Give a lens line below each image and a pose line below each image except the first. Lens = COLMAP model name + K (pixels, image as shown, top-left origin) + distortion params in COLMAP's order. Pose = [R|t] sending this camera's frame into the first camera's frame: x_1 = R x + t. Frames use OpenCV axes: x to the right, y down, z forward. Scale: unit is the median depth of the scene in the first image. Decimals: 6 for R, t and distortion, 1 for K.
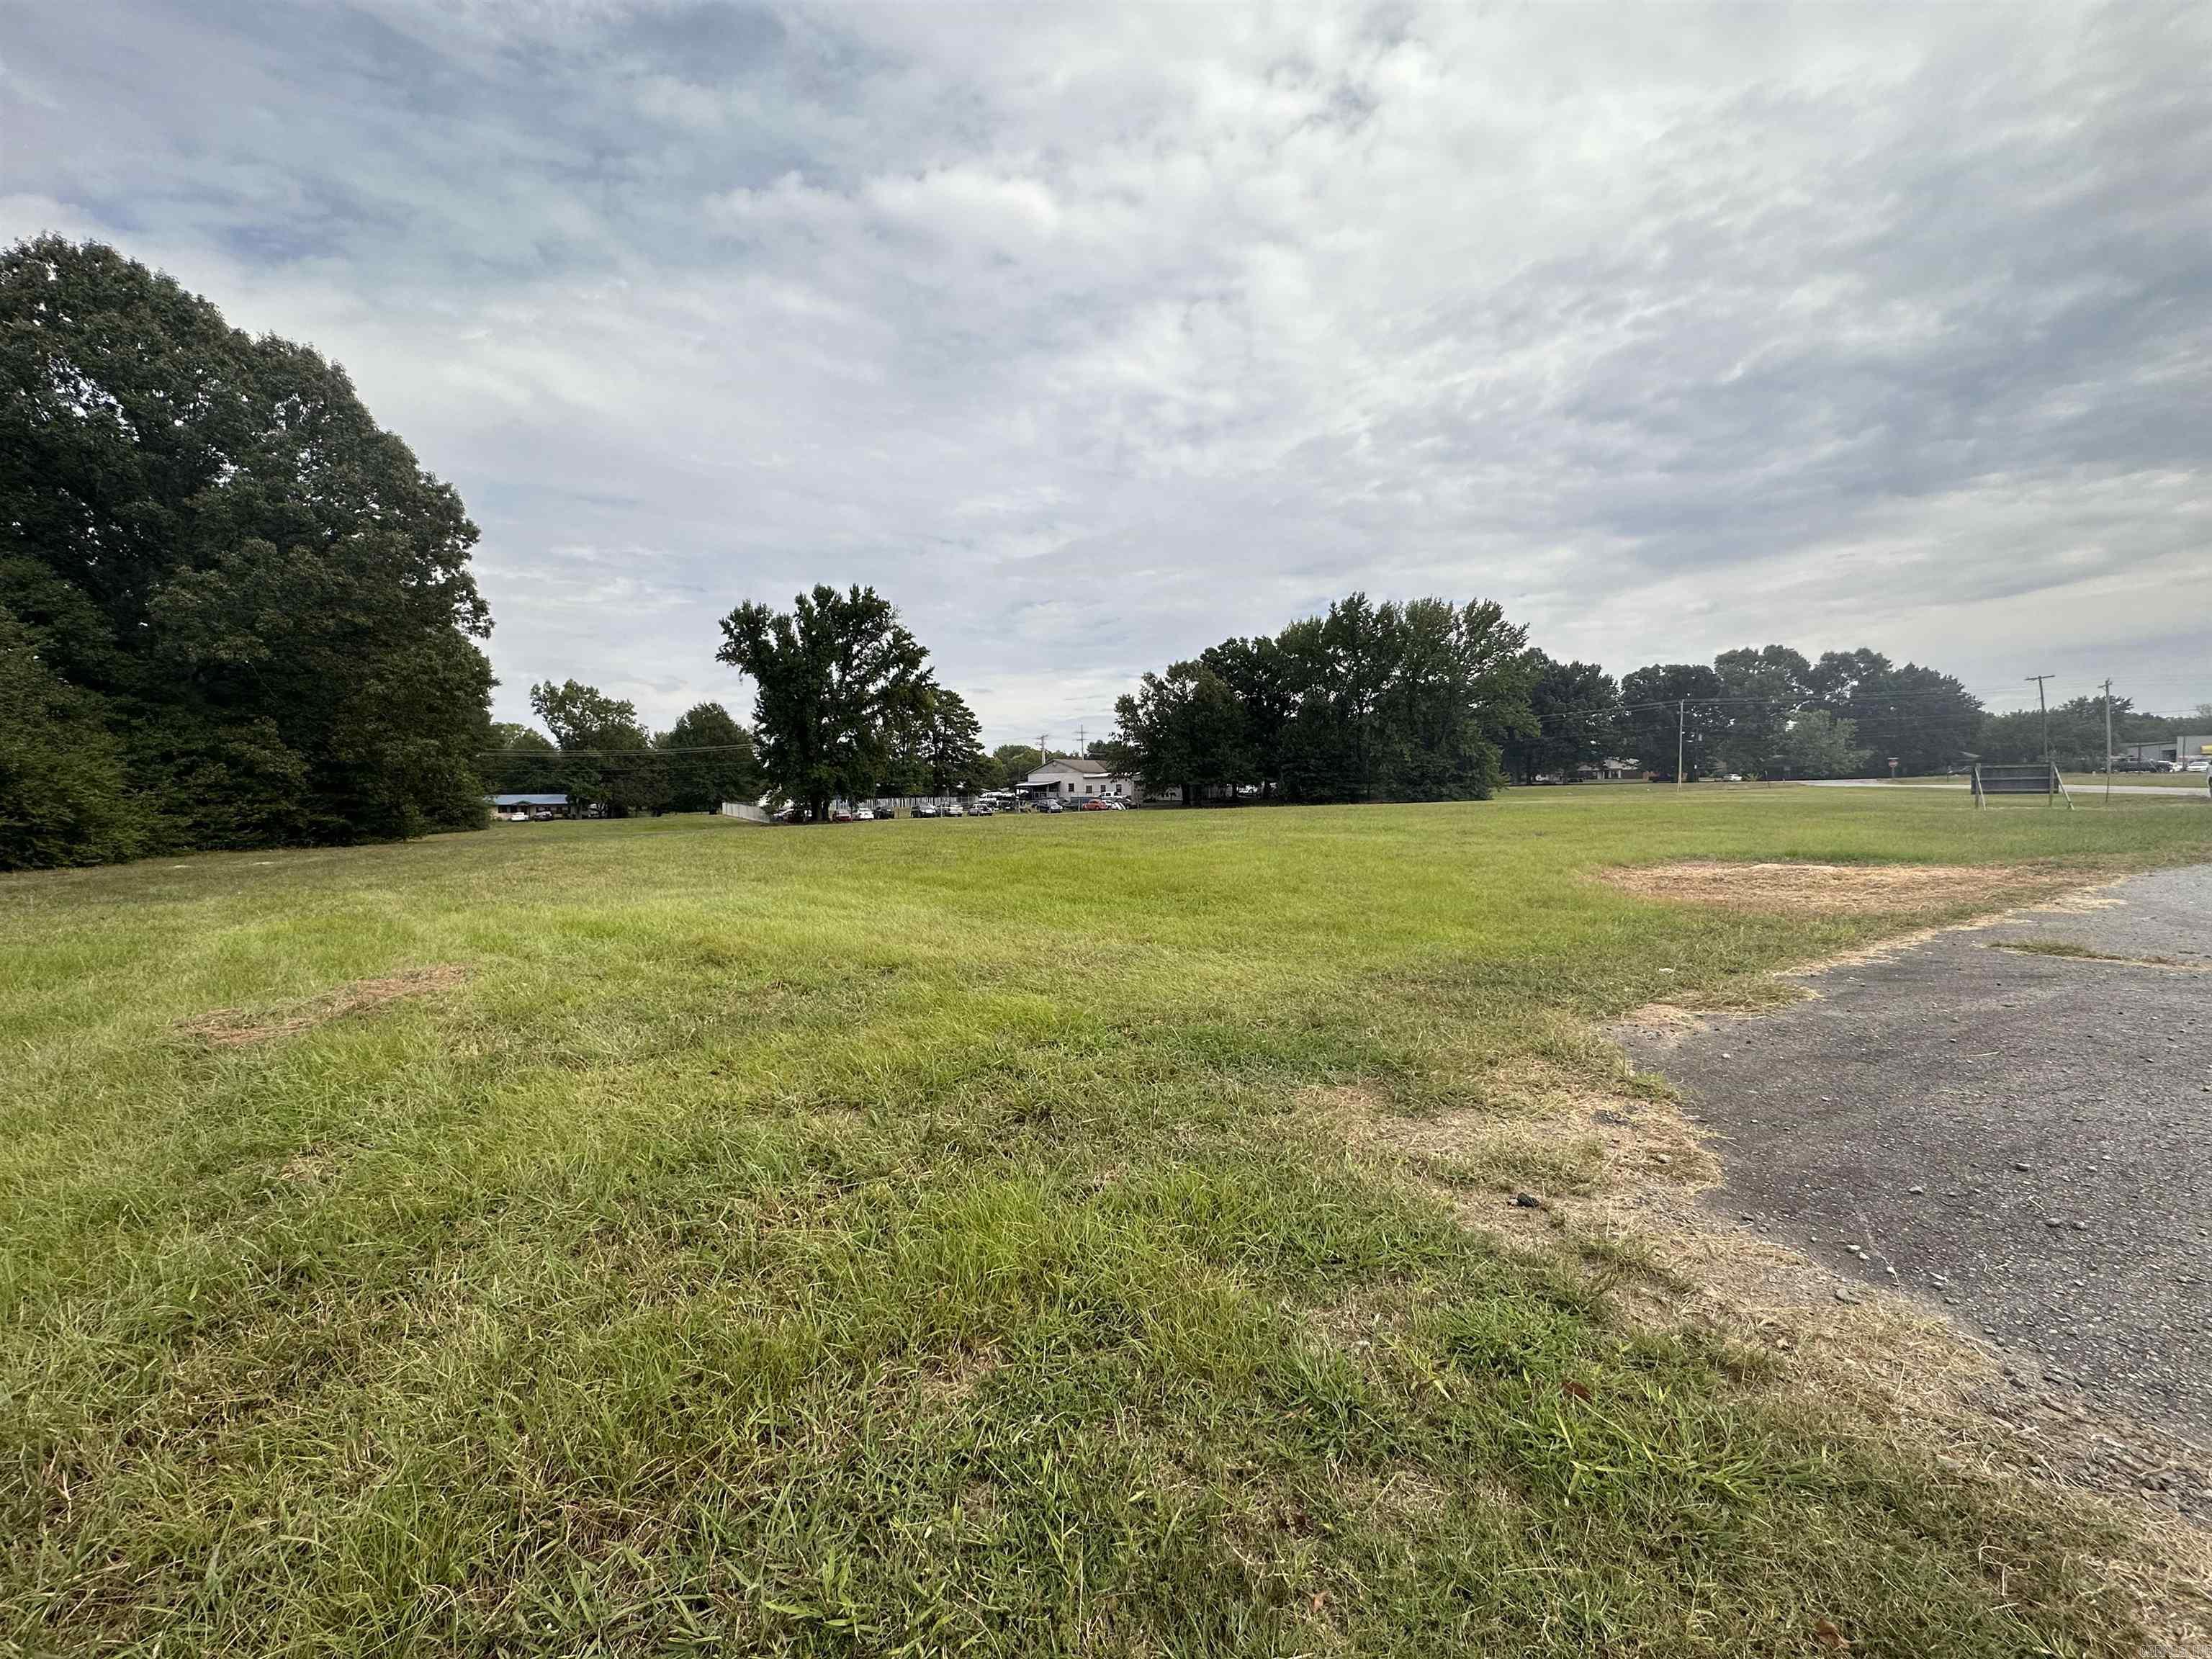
lens RADIAL K [[882.1, 0, 1108.0], [0, 882.1, 829.2], [0, 0, 1]] dist [-0.003081, 0.000840]
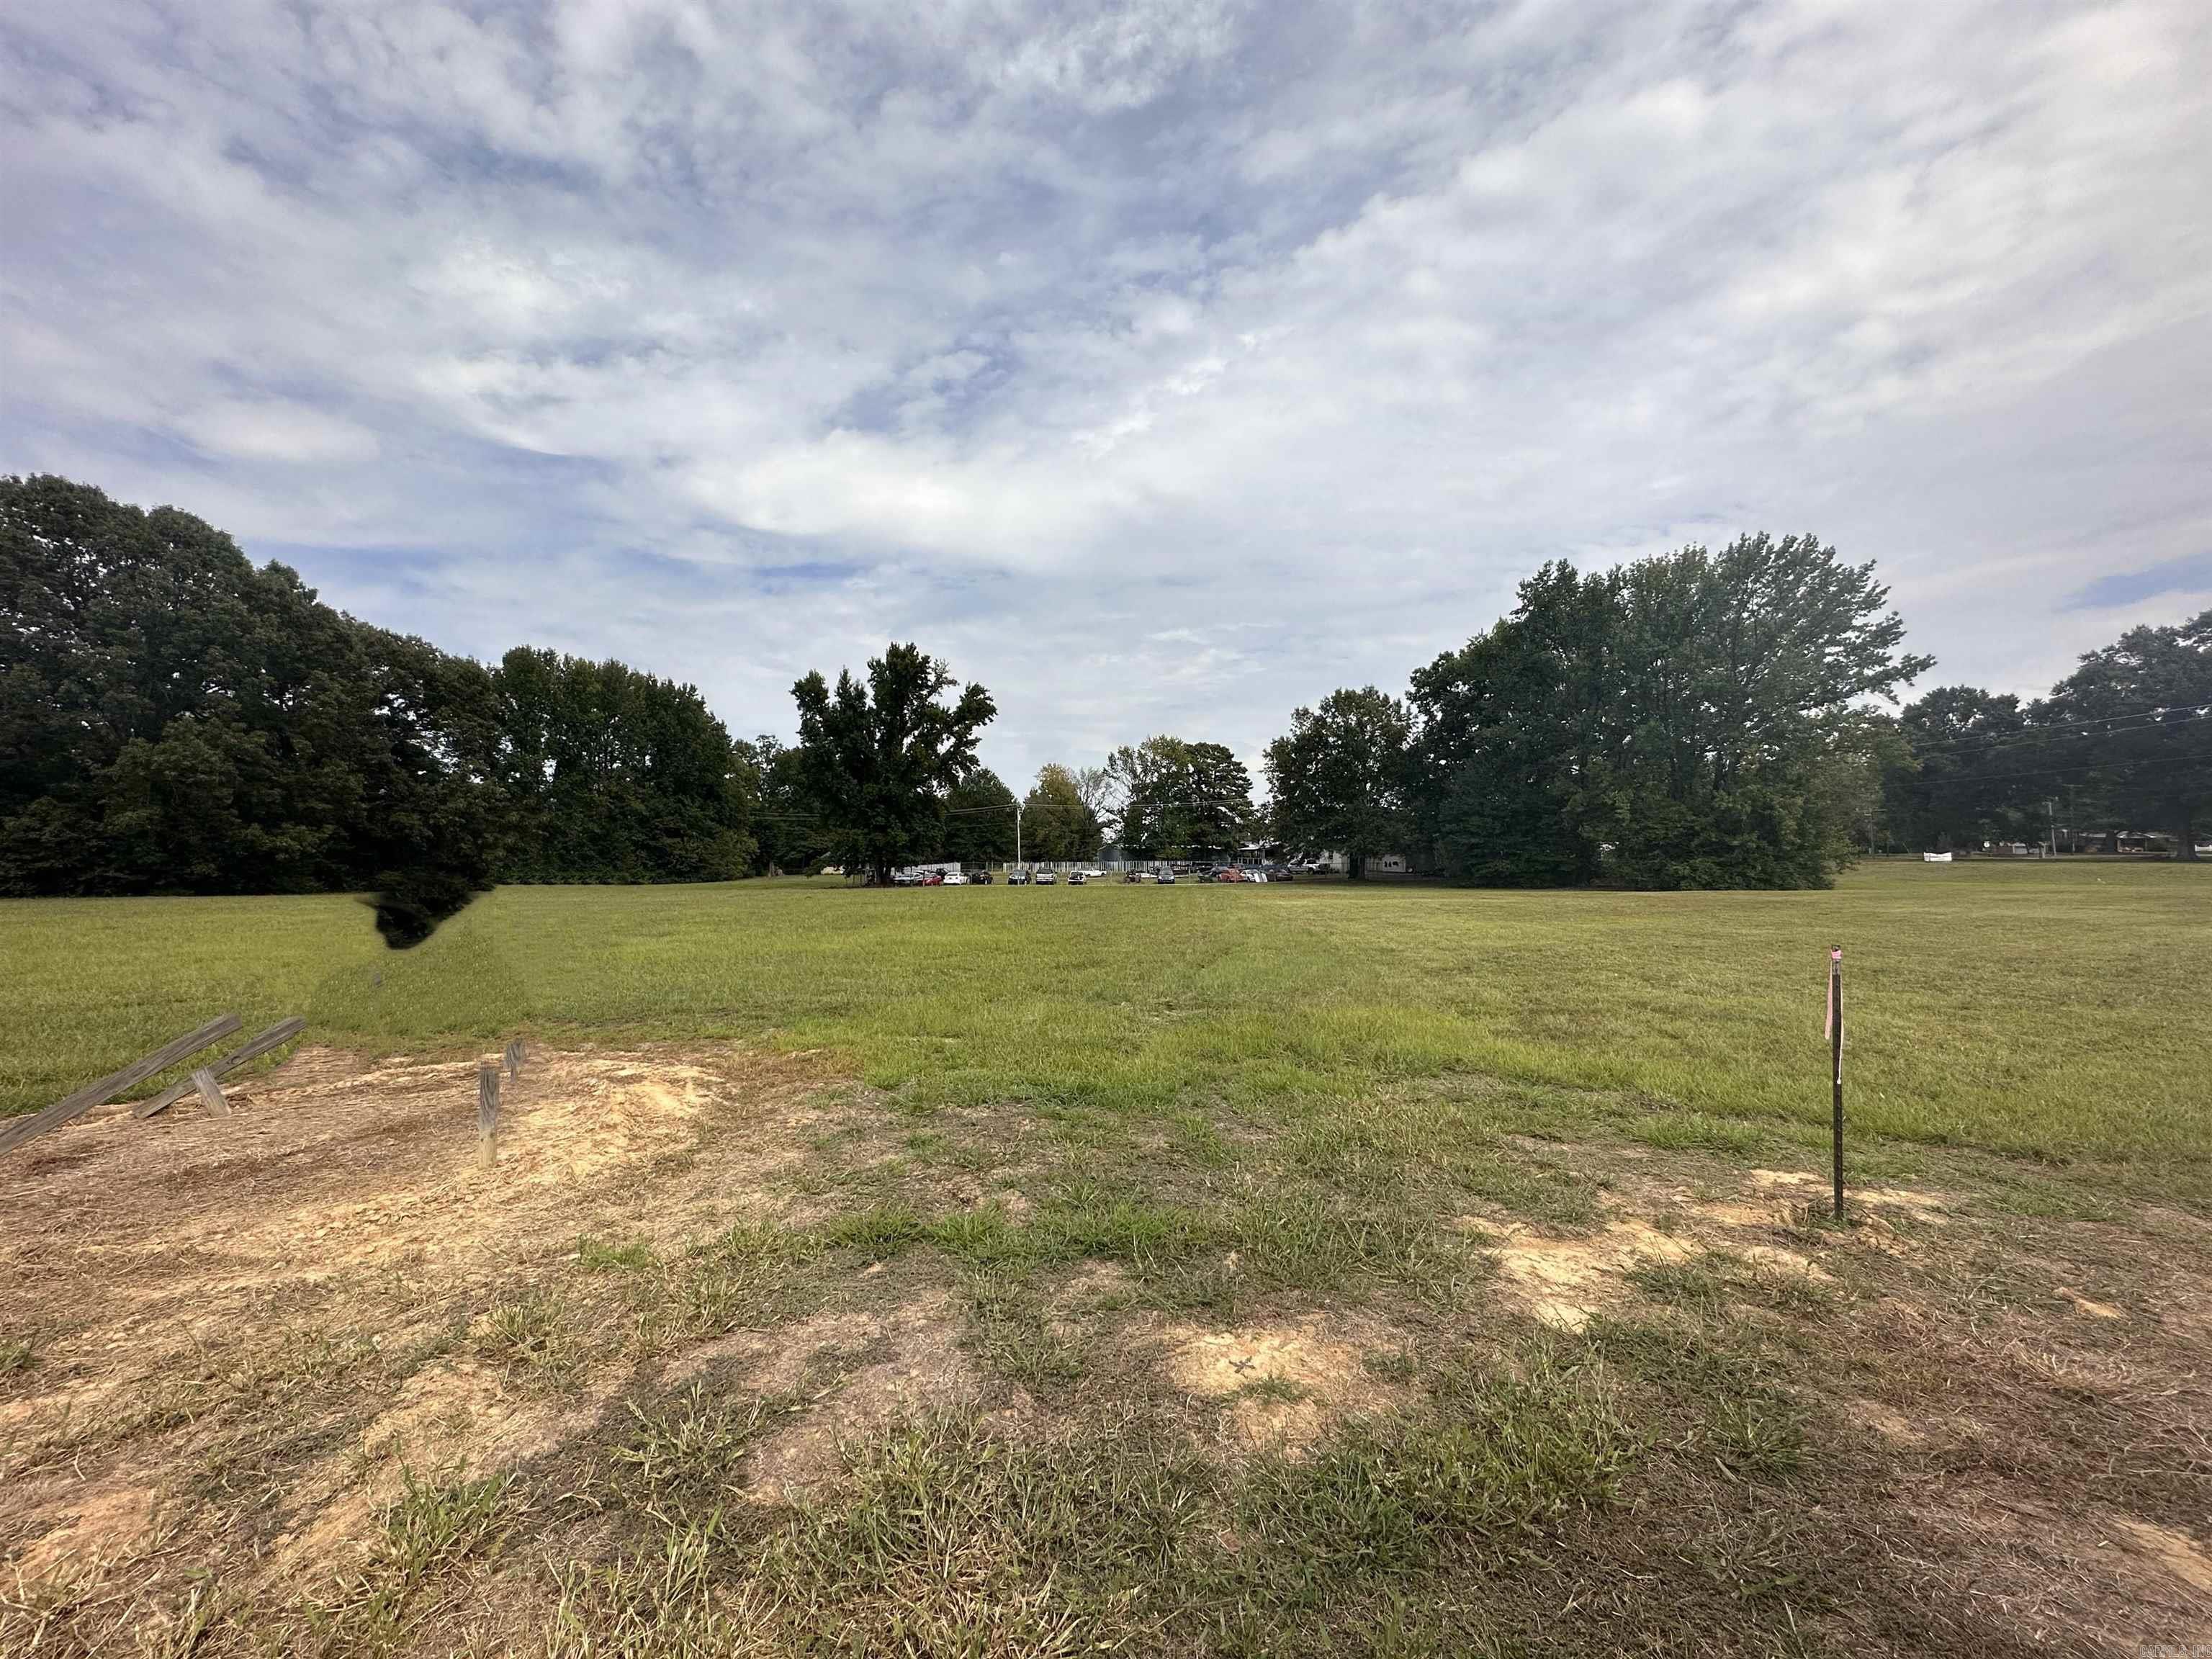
lens RADIAL K [[884.1, 0, 1106.3], [0, 884.1, 961.9], [0, 0, 1]] dist [0.006965, 0.000143]
pose [[0.824310, 0.080967, -0.560318, 4.382959], [-0.034988, 0.995114, 0.092323, -0.232466], [0.565056, -0.056498, 0.823116, 2.830782]]
